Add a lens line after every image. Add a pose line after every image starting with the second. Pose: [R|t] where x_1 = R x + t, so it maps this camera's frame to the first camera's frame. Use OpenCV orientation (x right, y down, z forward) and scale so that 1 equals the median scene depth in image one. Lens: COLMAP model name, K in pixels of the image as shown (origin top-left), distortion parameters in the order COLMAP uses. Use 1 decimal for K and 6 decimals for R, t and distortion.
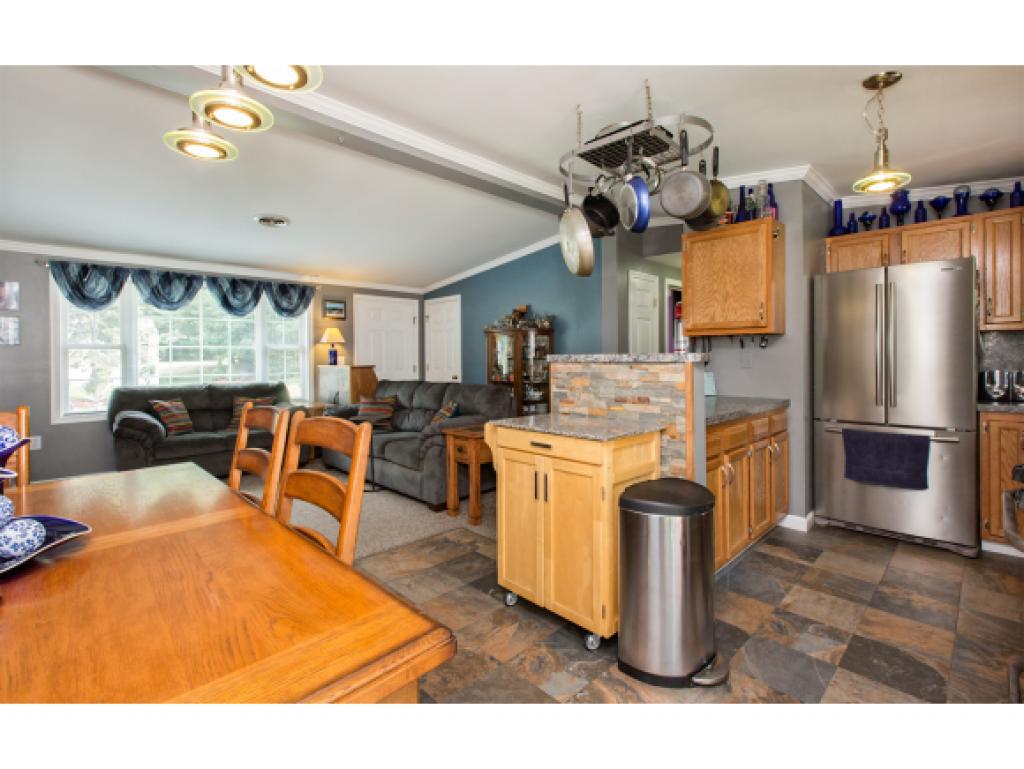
lens RADIAL K [[462.9, 0, 507.3], [0, 462.9, 359.3], [0, 0, 1]] dist [-0.000406, -0.000431]
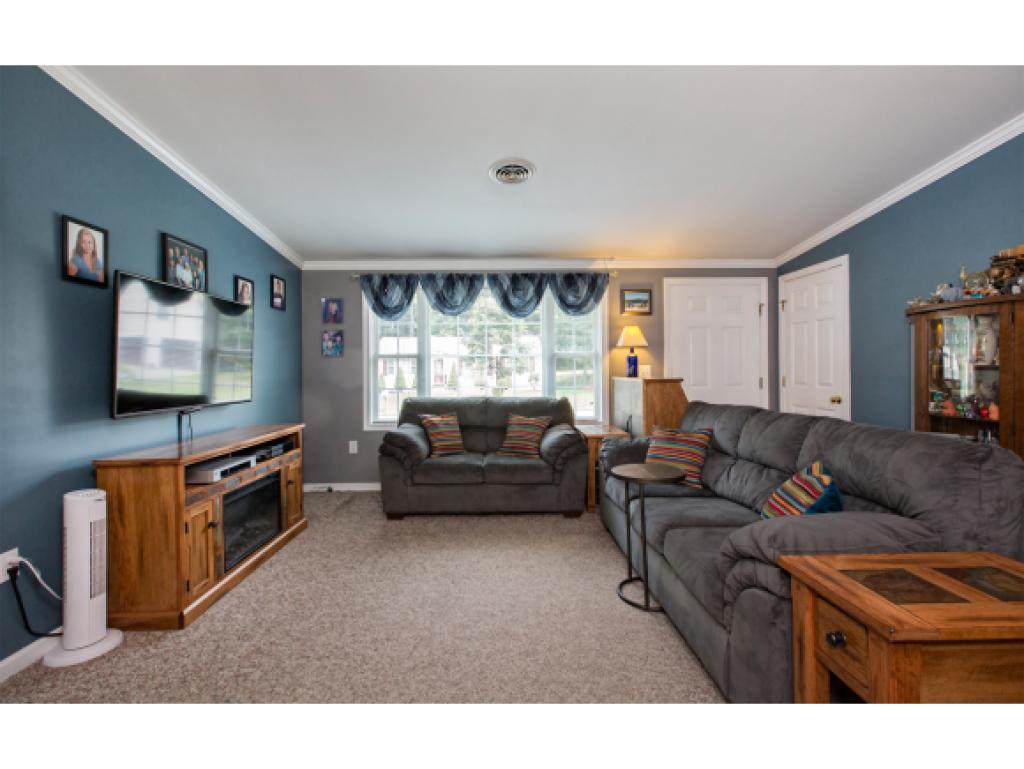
lens RADIAL K [[462.5, 0, 501.5], [0, 462.5, 369.0], [0, 0, 1]] dist [0.001040, 0.000087]
pose [[0.732292, -0.000768, -0.680990, -0.031345], [0.000495, 1.000000, -0.000596, 0.000619], [0.680991, 0.000099, 0.732292, 0.355844]]
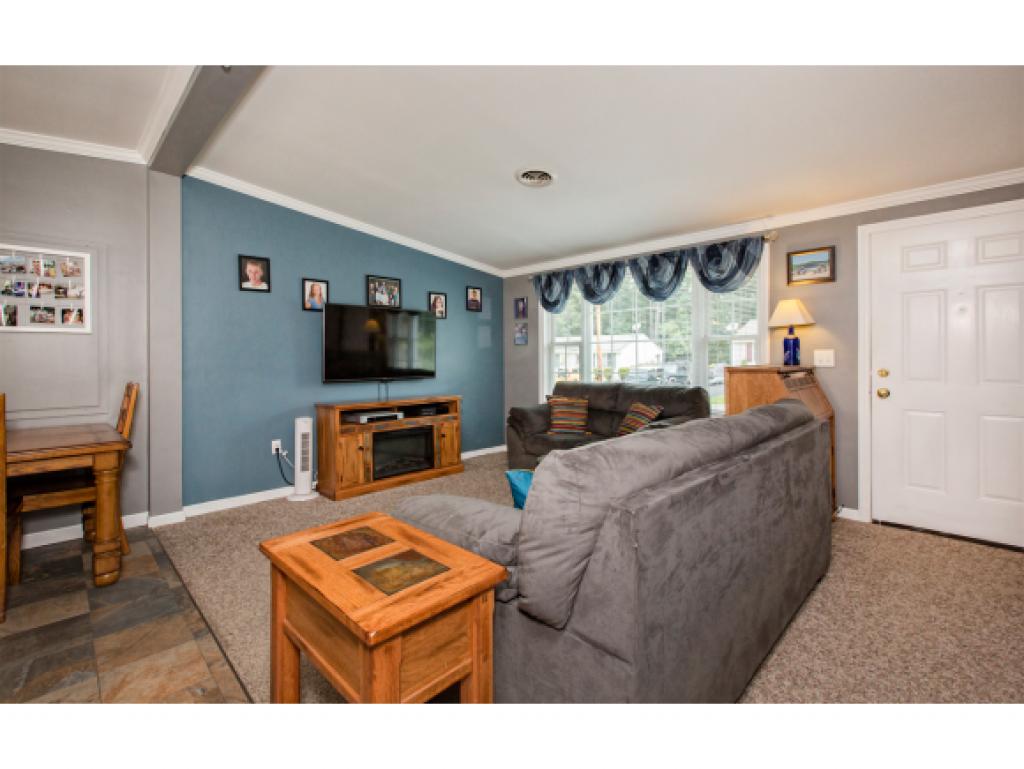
lens RADIAL K [[457.0, 0, 500.5], [0, 457.0, 356.1], [0, 0, 1]] dist [-0.002097, -0.000340]
pose [[0.011641, 0.002265, -0.999930, 0.200103], [0.001856, 0.999996, 0.002287, -0.000332], [0.999931, -0.001882, 0.011637, 0.707517]]
